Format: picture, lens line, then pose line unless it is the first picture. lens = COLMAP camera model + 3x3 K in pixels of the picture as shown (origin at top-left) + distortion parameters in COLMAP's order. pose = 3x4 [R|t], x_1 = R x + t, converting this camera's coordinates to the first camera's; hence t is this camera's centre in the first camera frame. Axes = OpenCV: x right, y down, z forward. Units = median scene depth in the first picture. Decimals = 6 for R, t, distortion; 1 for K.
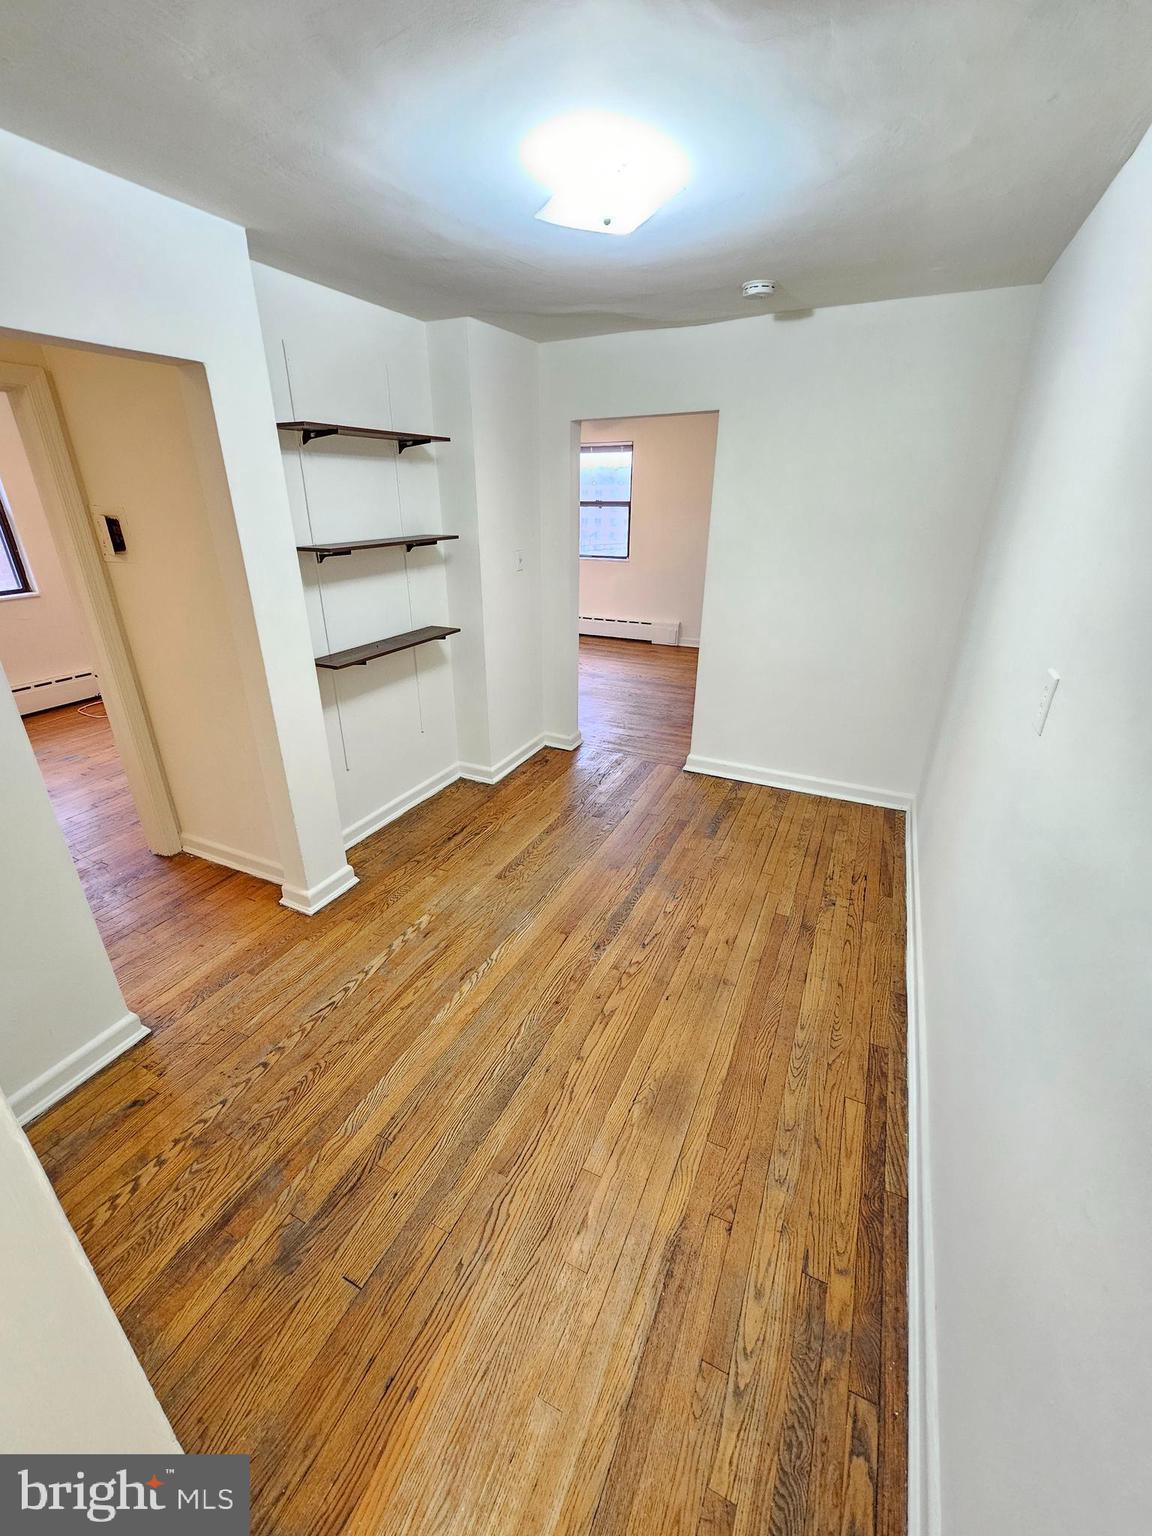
lens RADIAL K [[626.5, 0, 567.5], [0, 626.5, 763.6], [0, 0, 1]] dist [-0.001678, -0.000700]
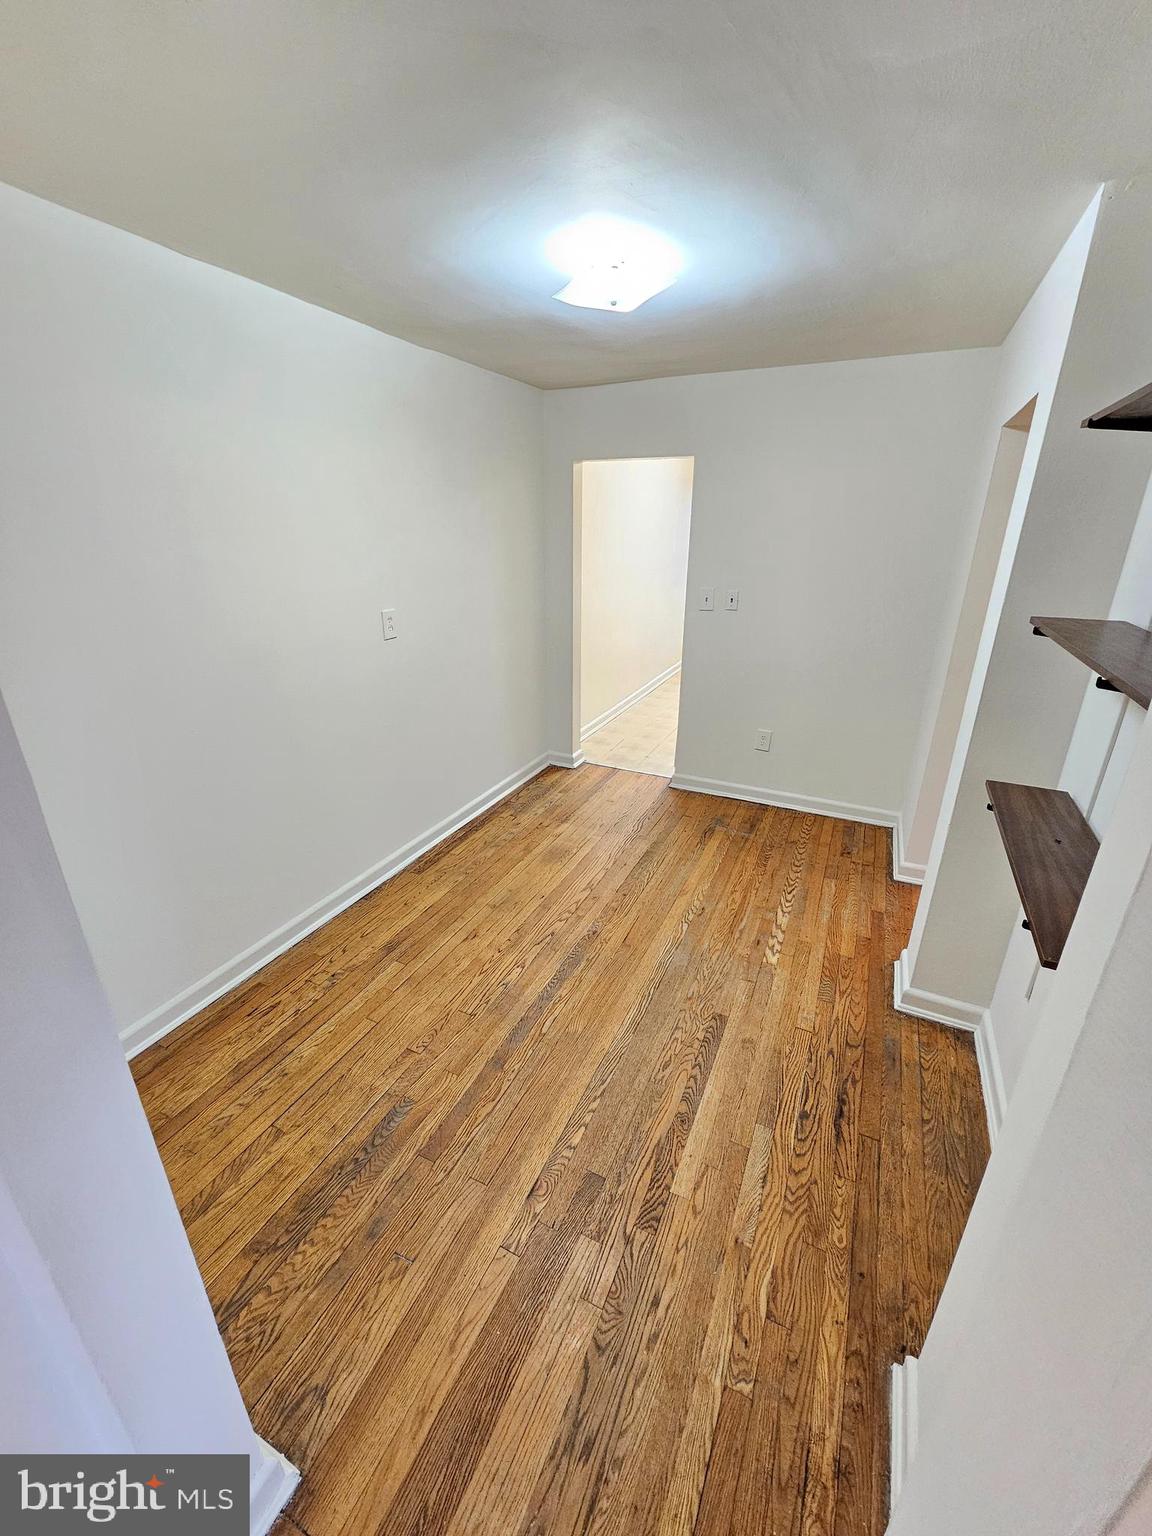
lens RADIAL K [[626.5, 0, 567.5], [0, 626.5, 763.6], [0, 0, 1]] dist [-0.001678, -0.000700]
pose [[-1.000000, -0.000243, -0.000185, 0.095086], [-0.000302, 0.707764, 0.706448, -0.687148], [-0.000041, 0.706448, -0.707765, 1.552040]]
